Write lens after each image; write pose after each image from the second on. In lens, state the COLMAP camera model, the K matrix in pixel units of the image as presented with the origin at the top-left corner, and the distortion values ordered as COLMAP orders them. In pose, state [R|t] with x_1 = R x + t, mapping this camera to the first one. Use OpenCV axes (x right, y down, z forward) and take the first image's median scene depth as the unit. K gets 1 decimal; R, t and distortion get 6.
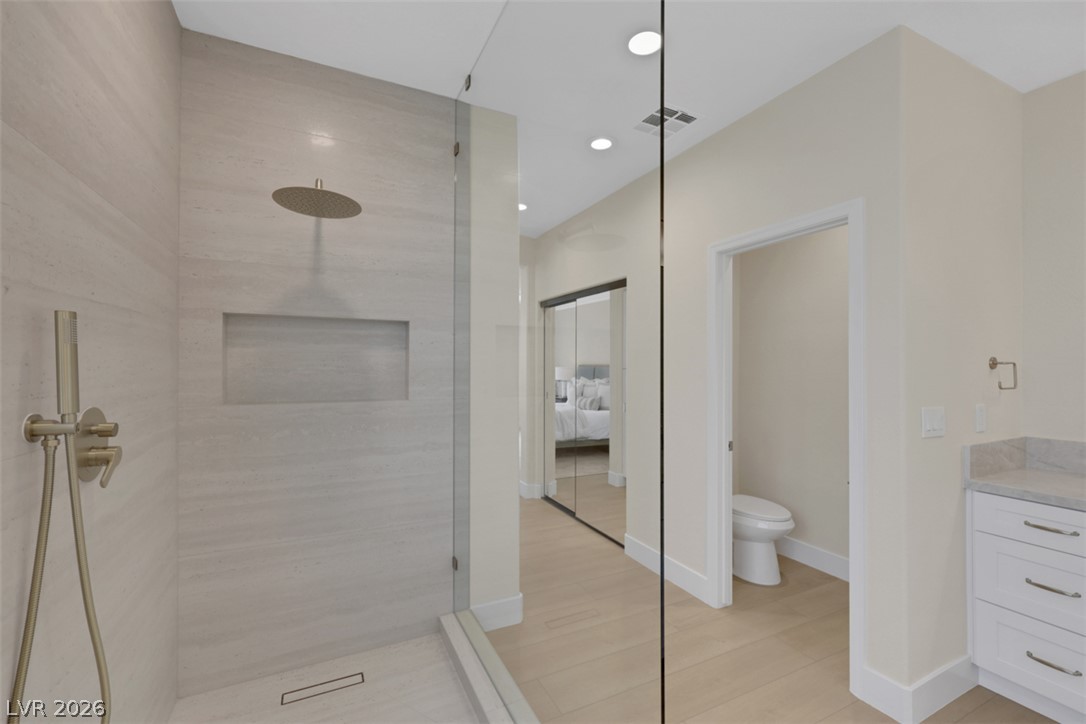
lens RADIAL K [[448.0, 0, 540.1], [0, 448.0, 365.1], [0, 0, 1]] dist [-0.001290, 0.001669]
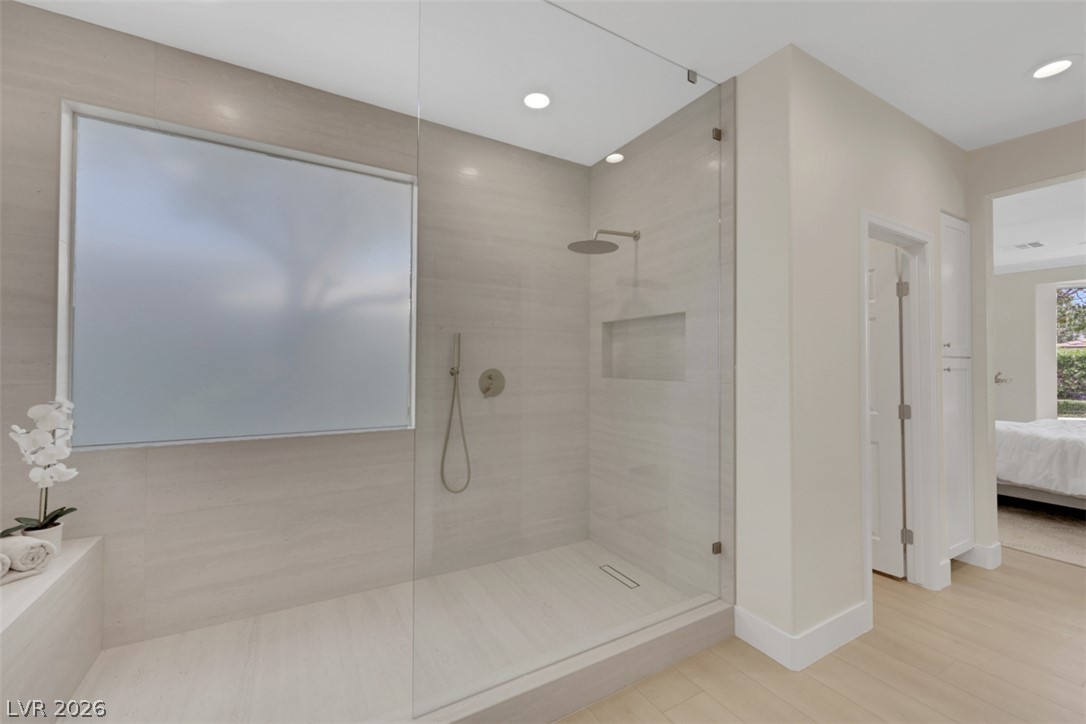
lens RADIAL K [[448.0, 0, 540.7], [0, 448.0, 361.1], [0, 0, 1]] dist [-0.001290, 0.001669]
pose [[0.066317, -0.010679, -0.997741, 0.813681], [-0.007625, 0.999908, -0.011209, 0.042013], [0.997769, 0.008351, 0.066229, 0.561153]]
